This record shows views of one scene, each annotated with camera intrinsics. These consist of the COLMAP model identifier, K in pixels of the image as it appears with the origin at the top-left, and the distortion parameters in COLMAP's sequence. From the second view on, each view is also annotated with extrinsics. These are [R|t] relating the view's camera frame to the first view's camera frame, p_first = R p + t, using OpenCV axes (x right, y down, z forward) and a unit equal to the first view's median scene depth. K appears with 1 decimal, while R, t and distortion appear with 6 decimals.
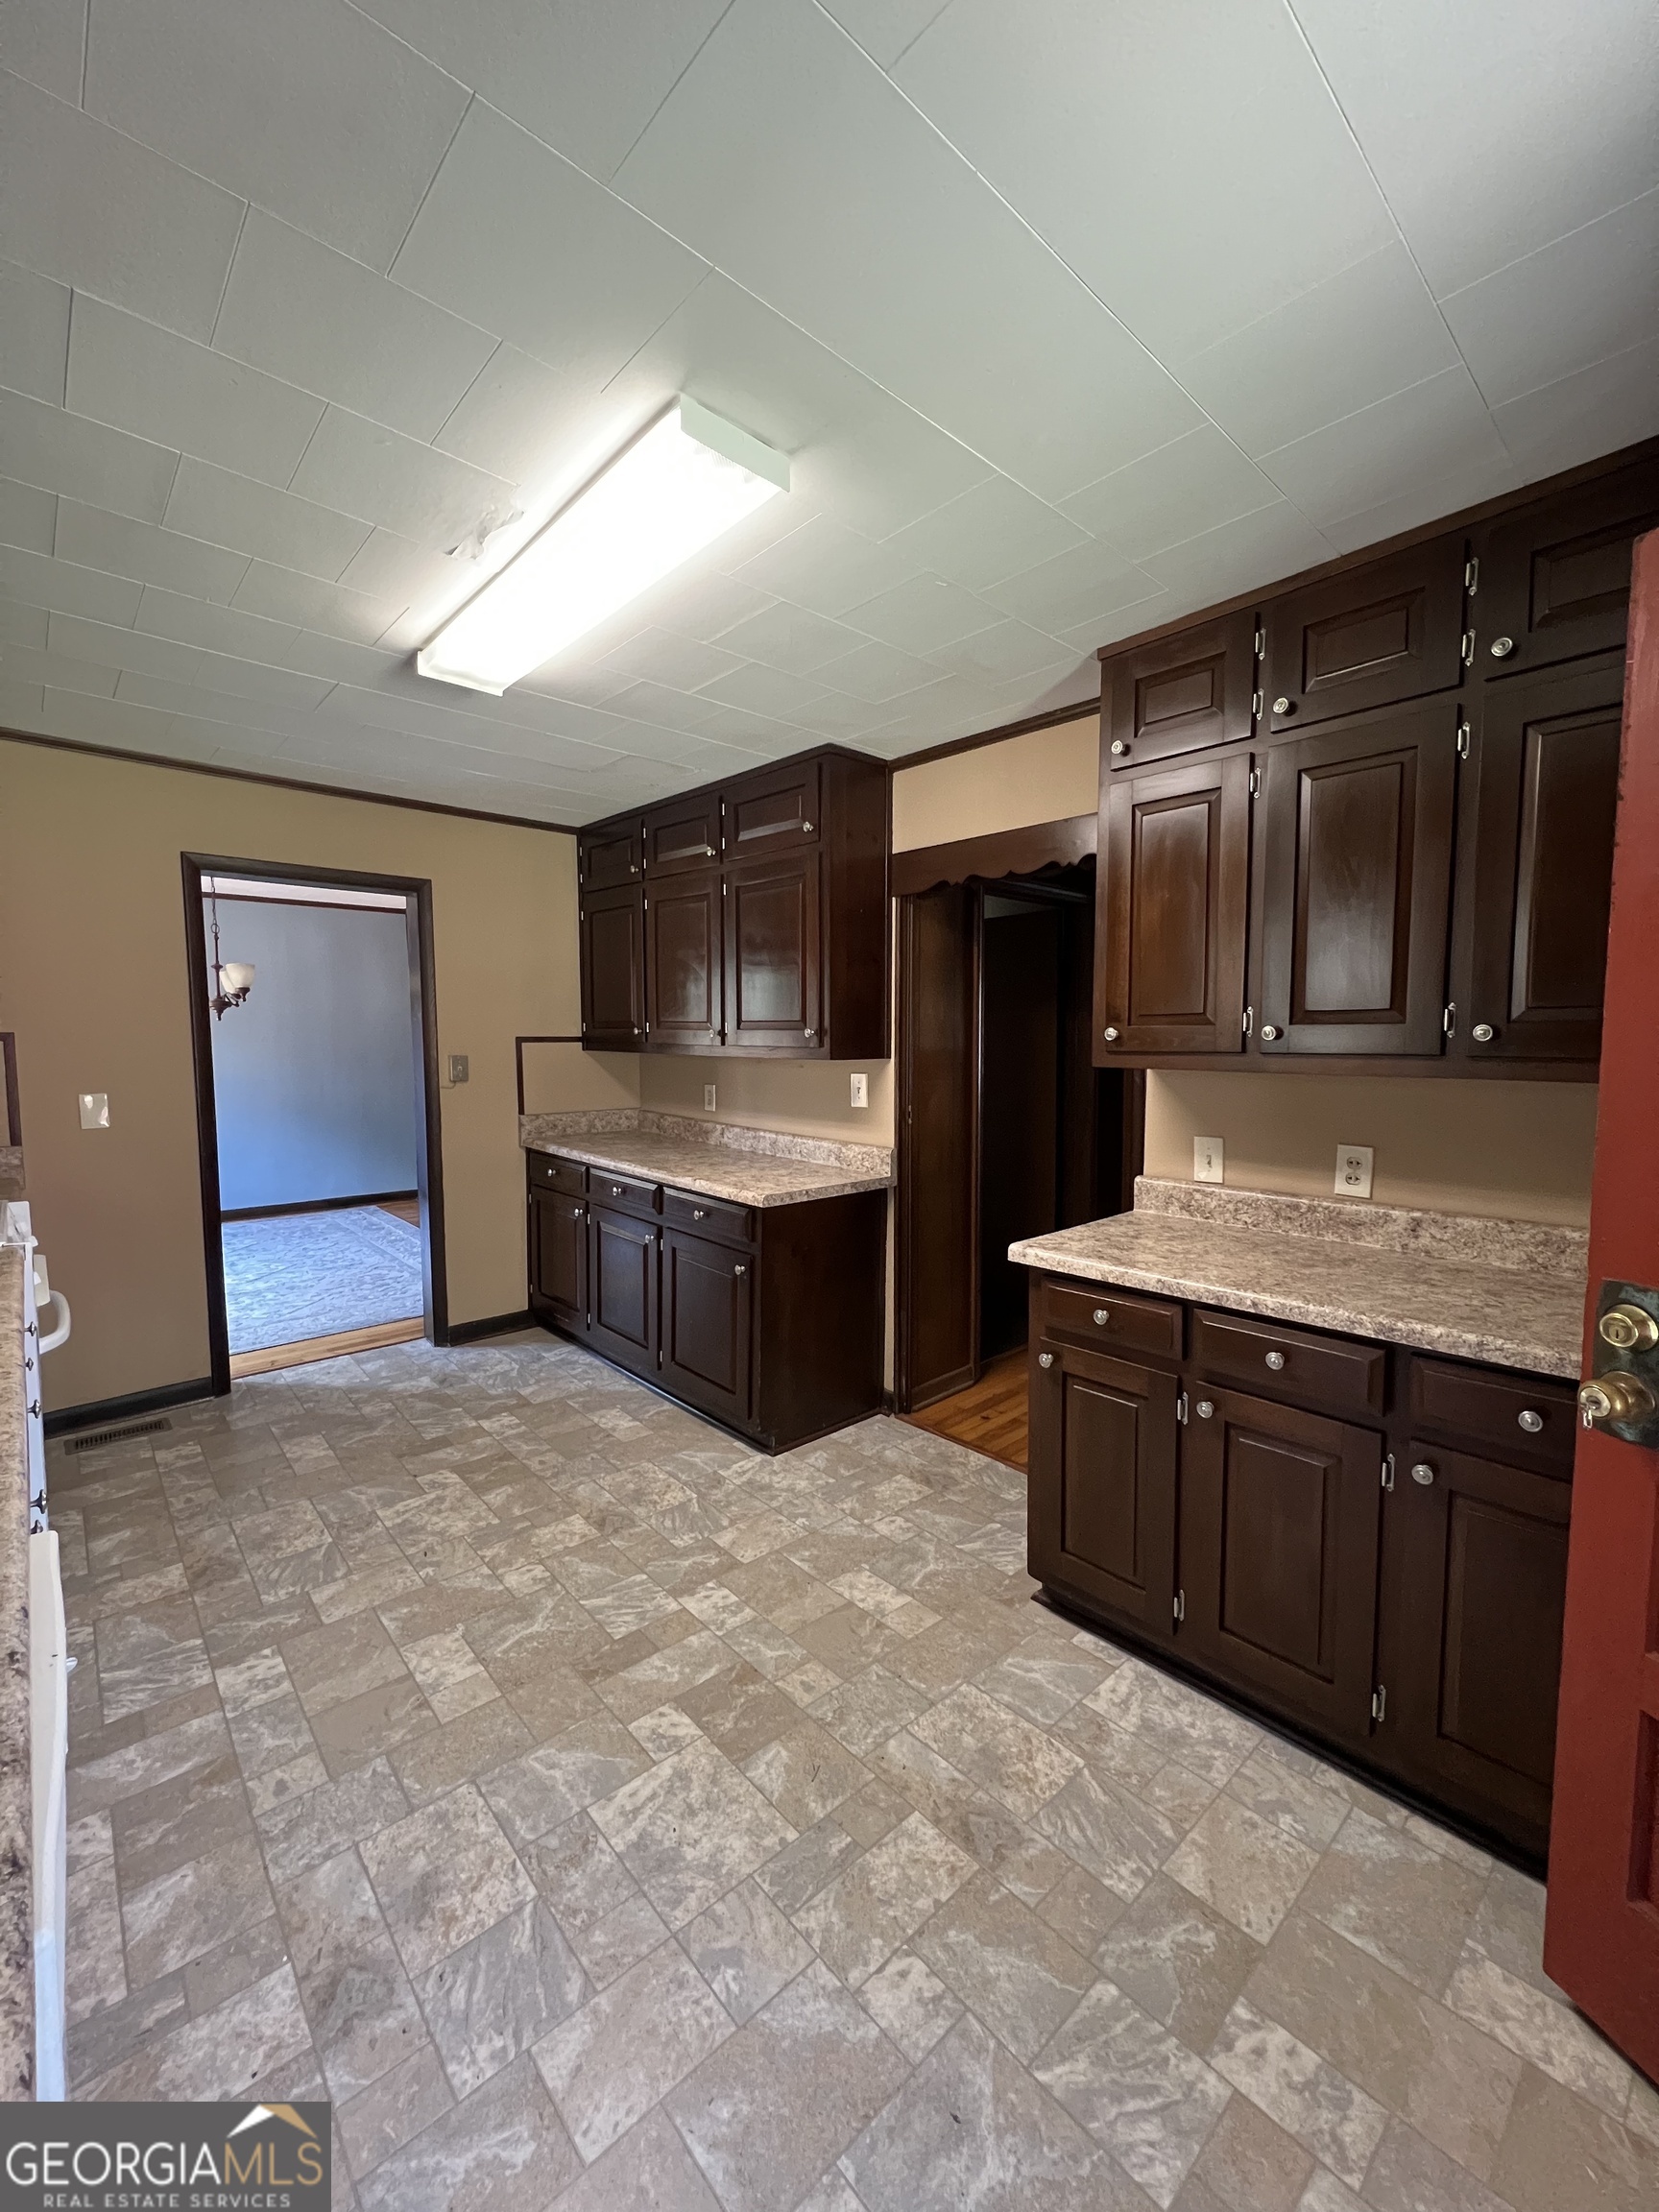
lens RADIAL K [[885.3, 0, 829.3], [0, 885.3, 1106.5], [0, 0, 1]] dist [-0.002717, 0.001197]
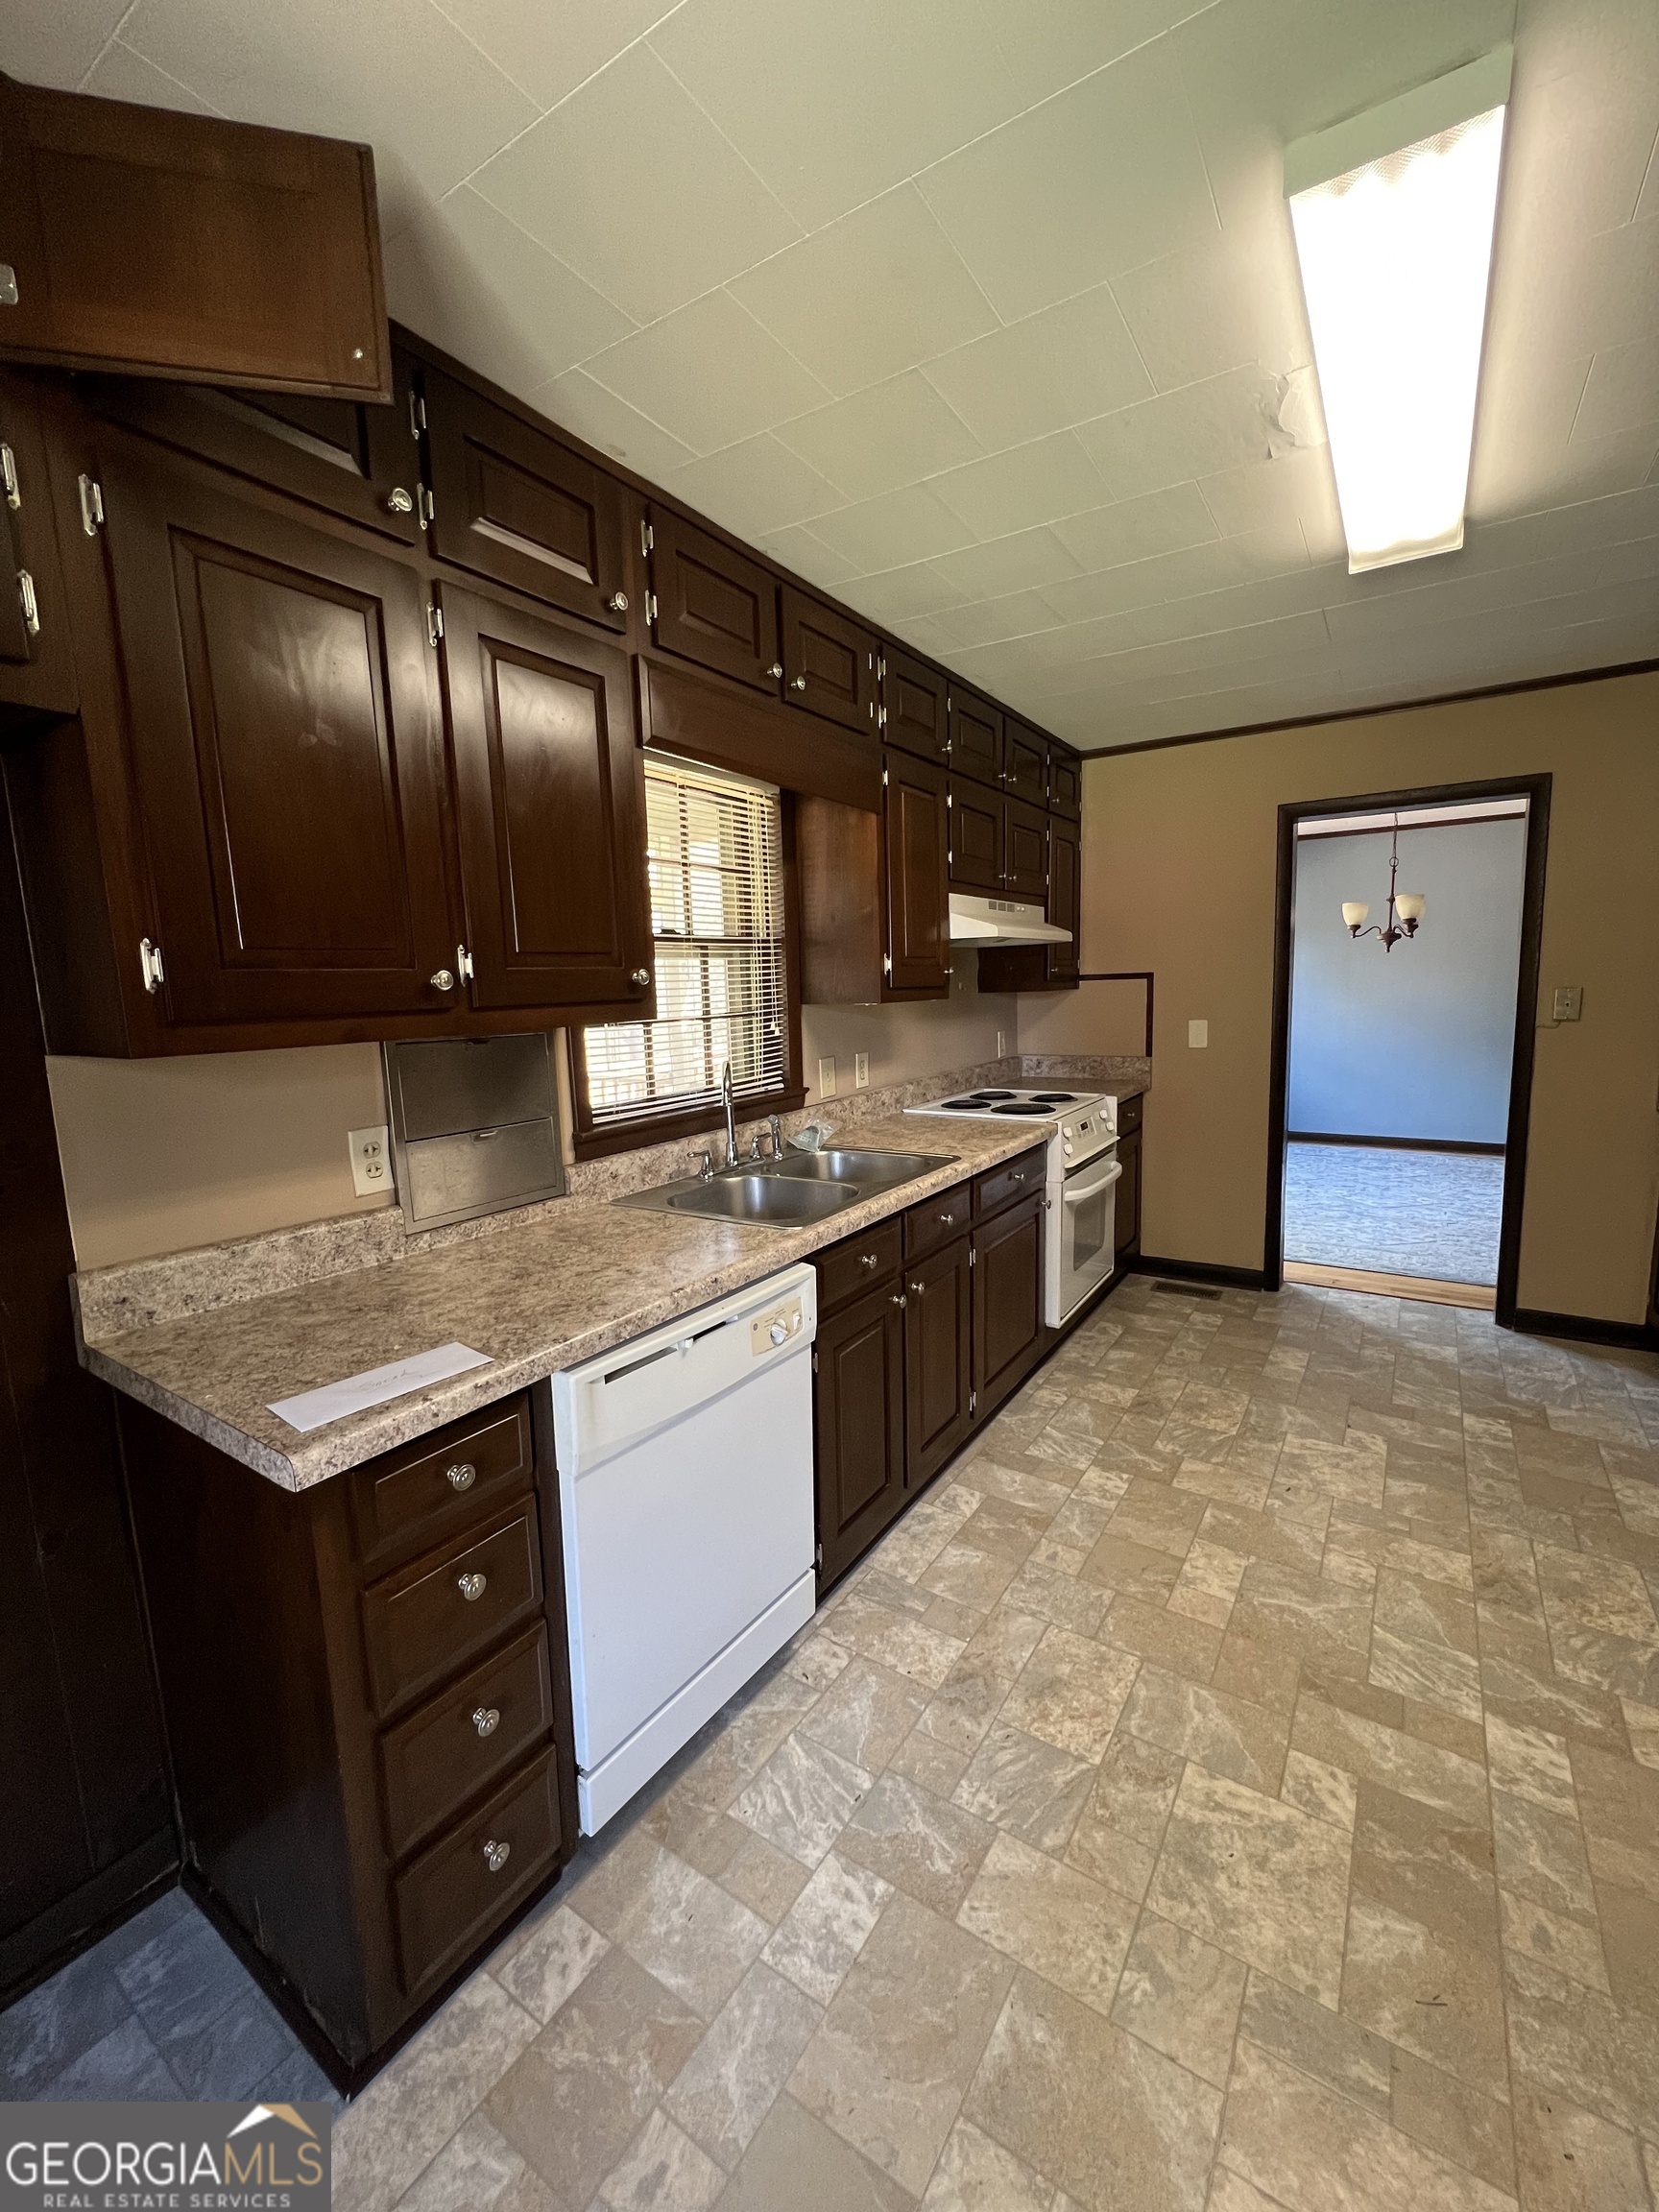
lens RADIAL K [[885.3, 0, 829.6], [0, 885.3, 1102.0], [0, 0, 1]] dist [-0.002717, 0.001197]
pose [[0.244591, 0.121569, -0.961975, 0.417806], [-0.047688, 0.992417, 0.113291, -0.025244], [0.968453, 0.018165, 0.248533, 0.301957]]
